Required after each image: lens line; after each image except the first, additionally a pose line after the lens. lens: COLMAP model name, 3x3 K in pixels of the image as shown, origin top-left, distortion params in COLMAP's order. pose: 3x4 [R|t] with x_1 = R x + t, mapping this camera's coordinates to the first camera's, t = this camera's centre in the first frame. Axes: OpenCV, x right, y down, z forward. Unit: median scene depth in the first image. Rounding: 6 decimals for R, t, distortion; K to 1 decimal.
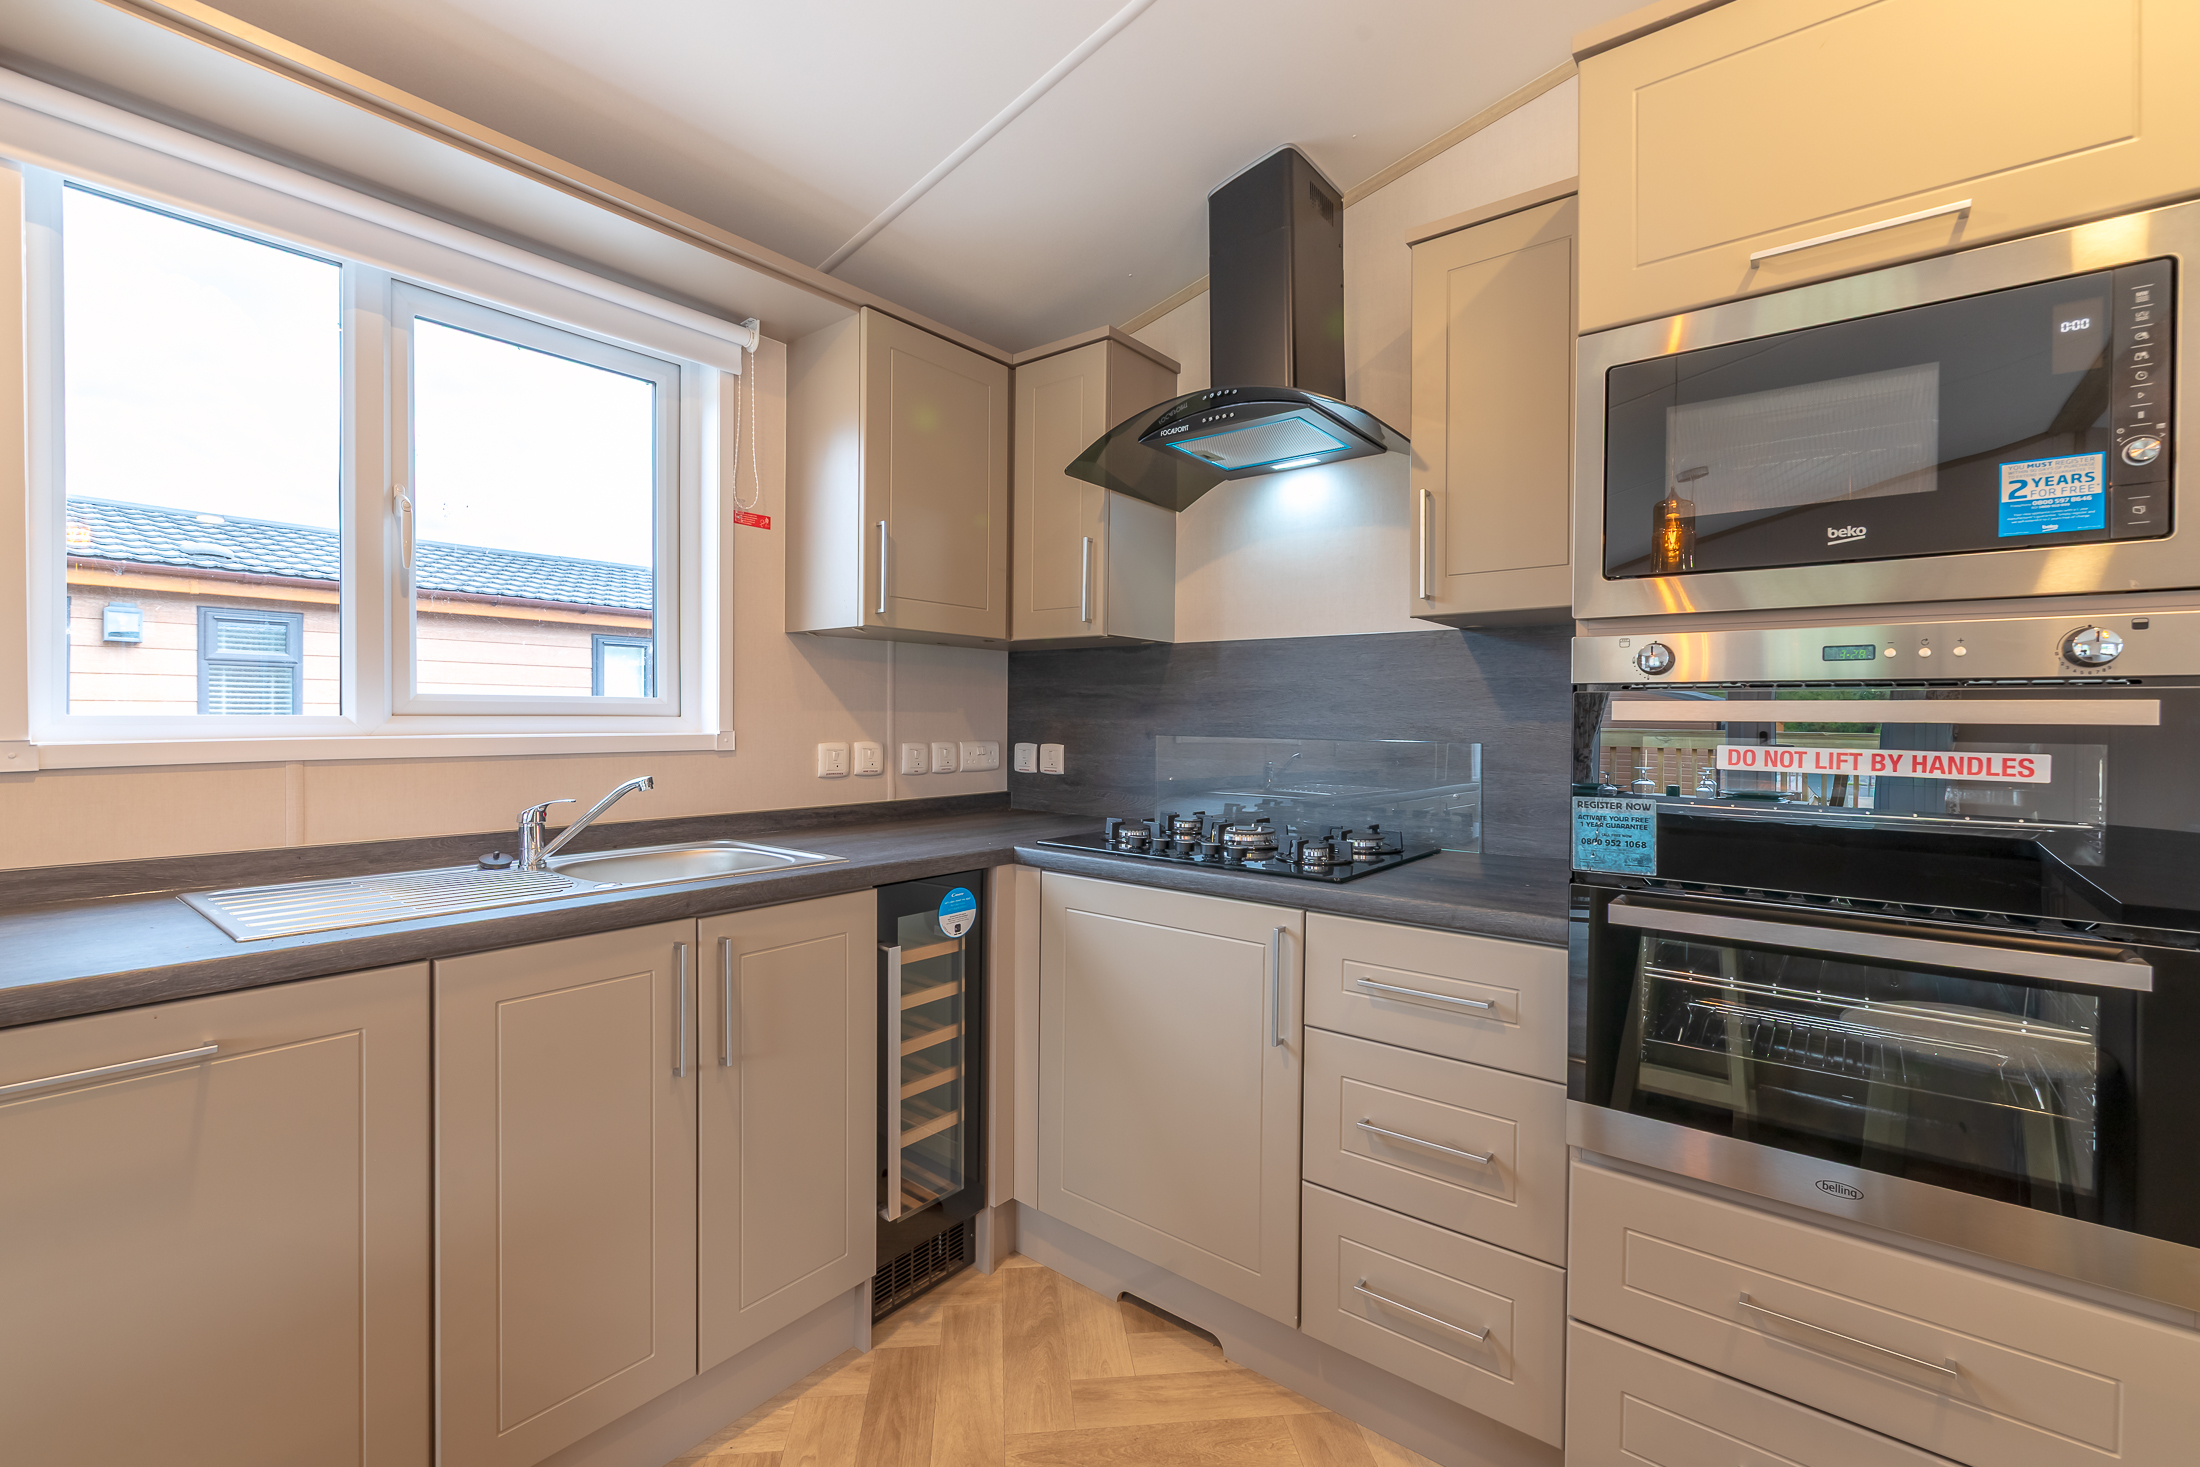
lens RADIAL K [[941.6, 0, 1095.5], [0, 941.6, 725.7], [0, 0, 1]] dist [-0.000901, -0.000794]
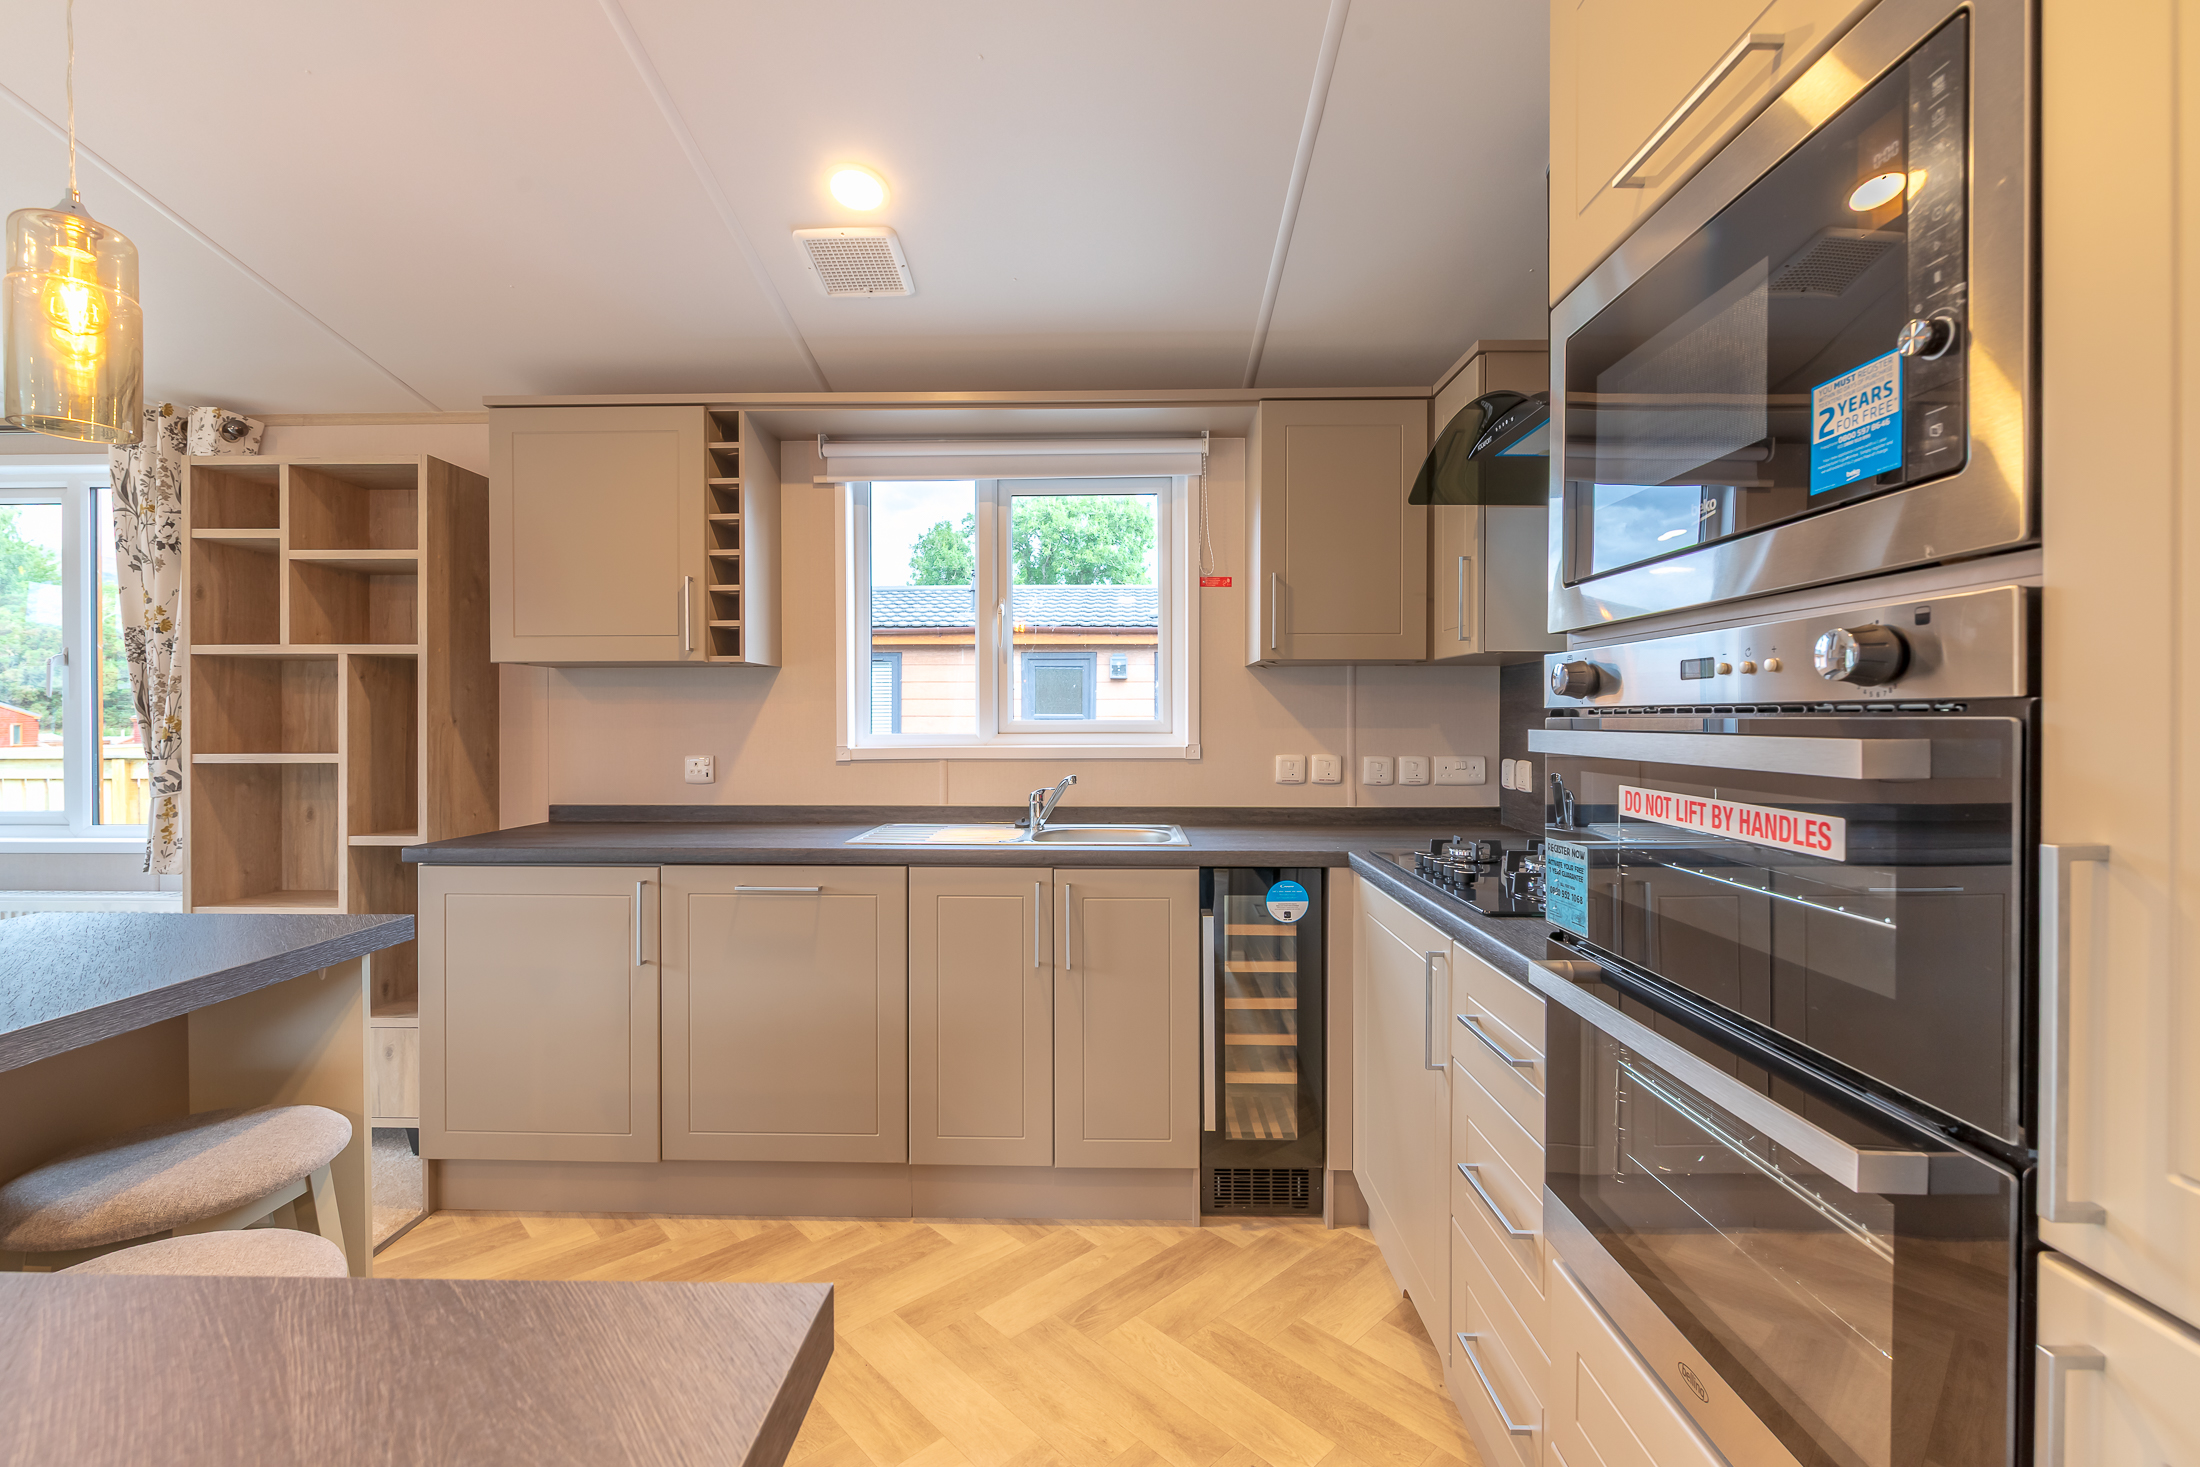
lens RADIAL K [[941.6, 0, 1095.5], [0, 941.6, 725.7], [0, 0, 1]] dist [-0.000901, -0.000794]
pose [[0.606550, -0.002668, -0.795041, 0.645879], [-0.001249, 0.999990, -0.004309, -0.016369], [0.795044, 0.003607, 0.606541, 0.094245]]
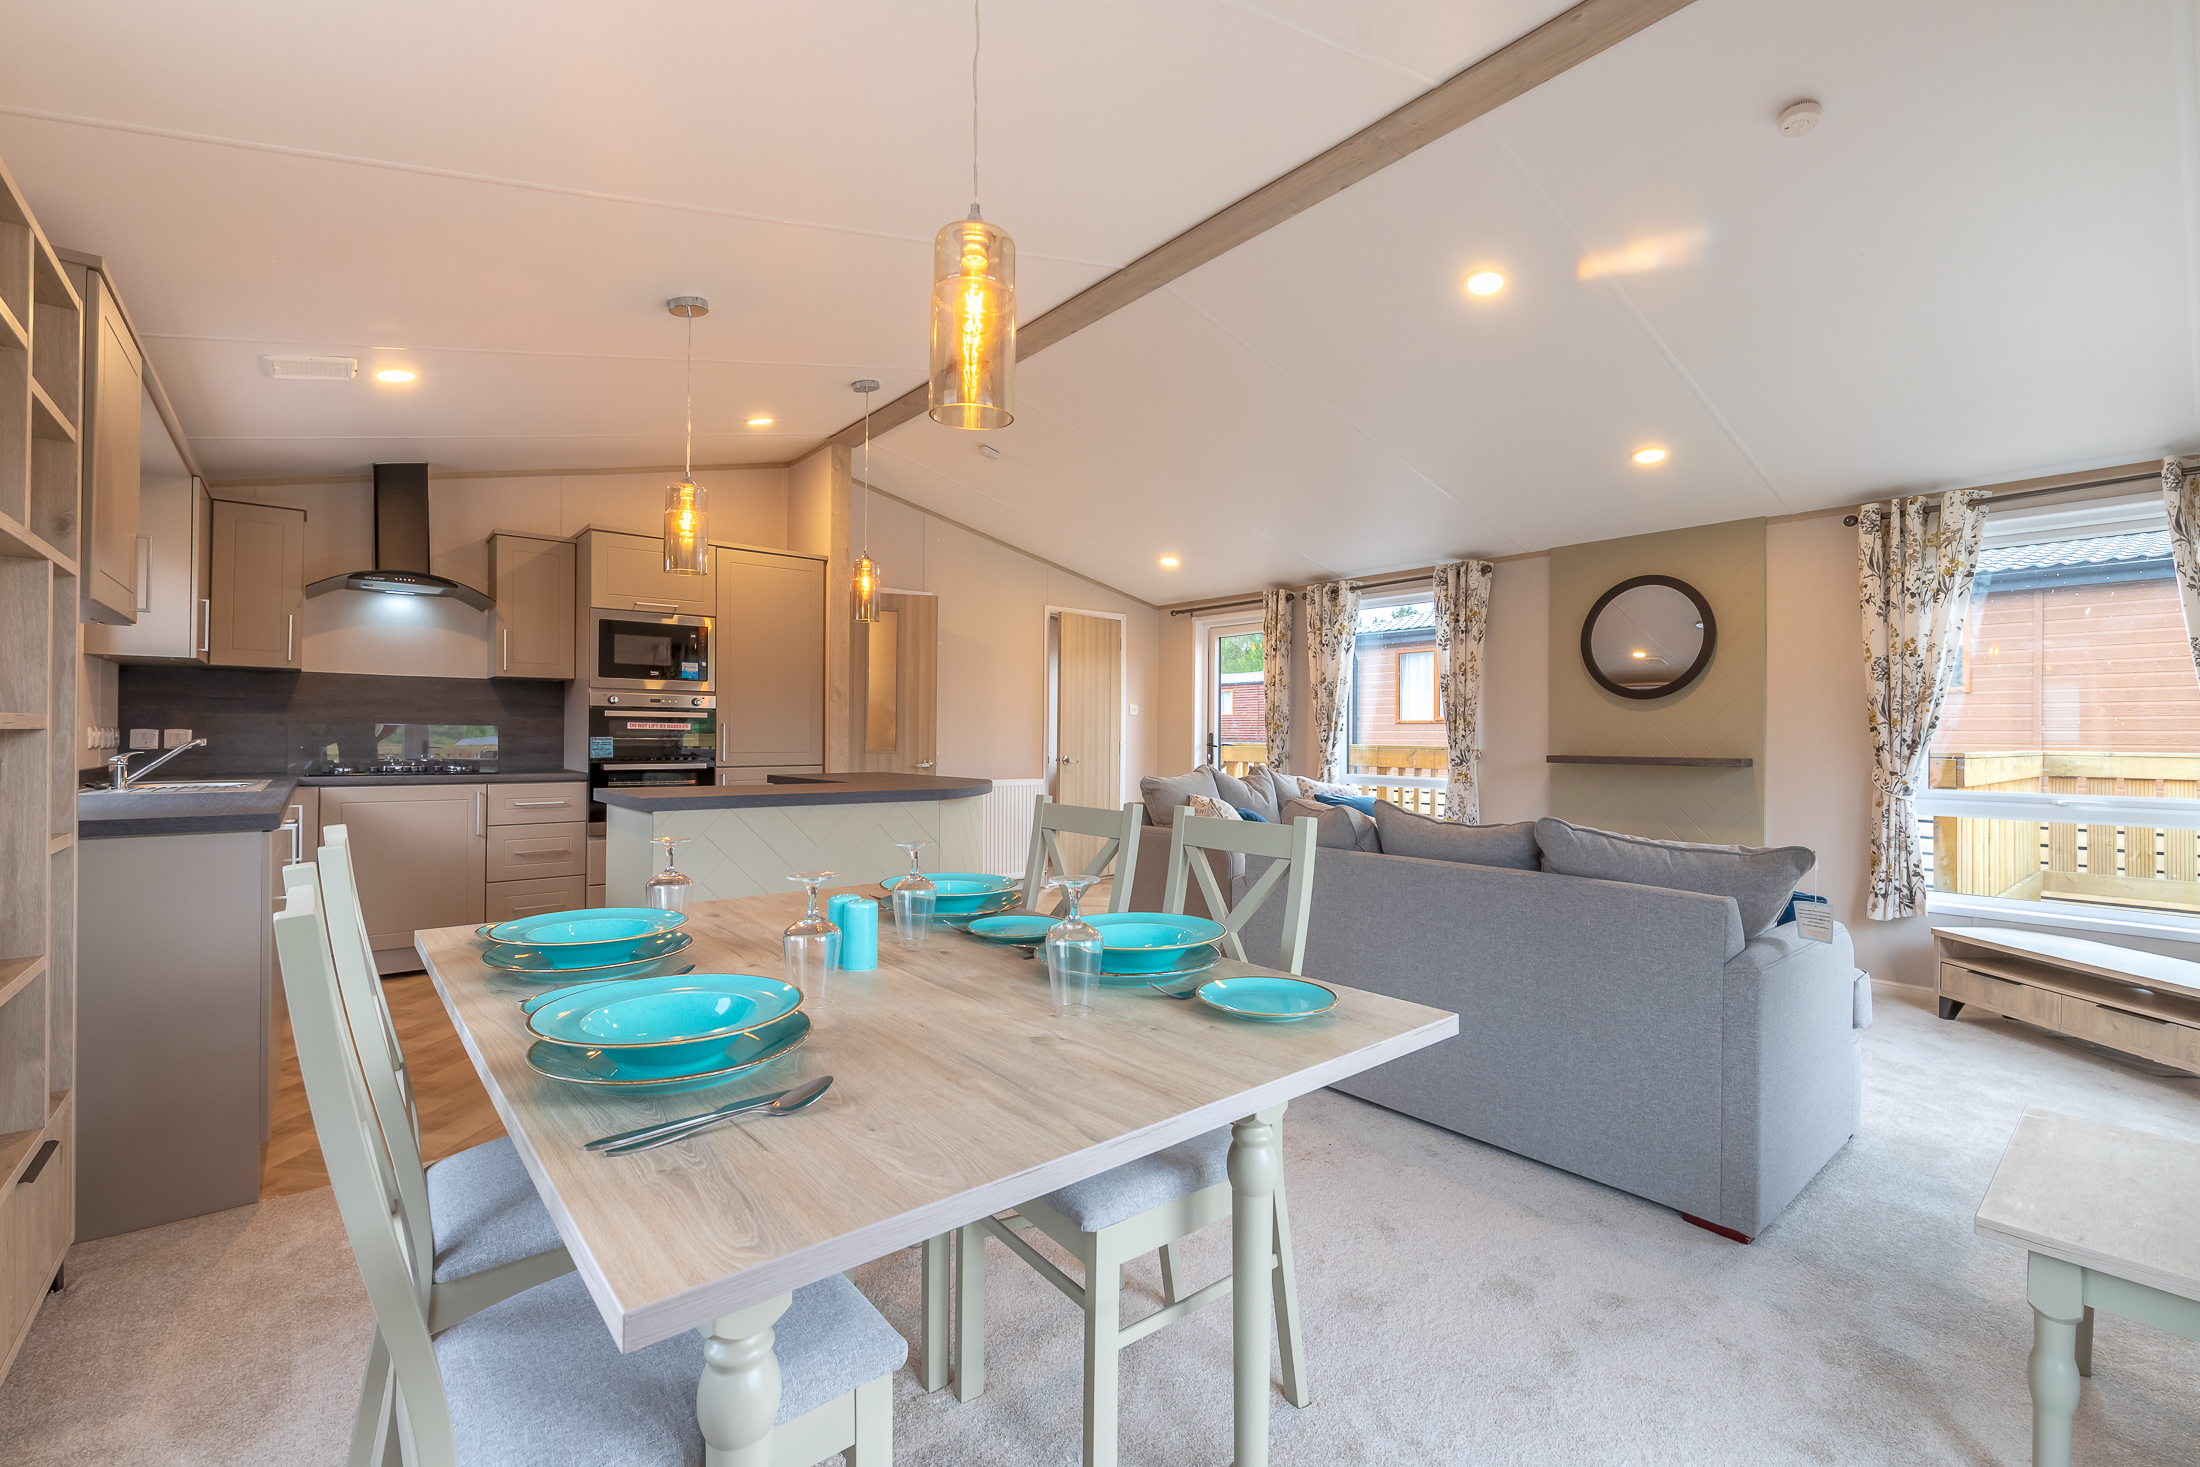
lens RADIAL K [[940.5, 0, 1100.0], [0, 940.5, 733.5], [0, 0, 1]] dist [0.001066, -0.000201]
pose [[0.201770, -0.004947, 0.979420, -1.755054], [0.004421, 0.999982, 0.004140, 0.036785], [-0.979423, 0.003495, 0.201789, -1.084213]]
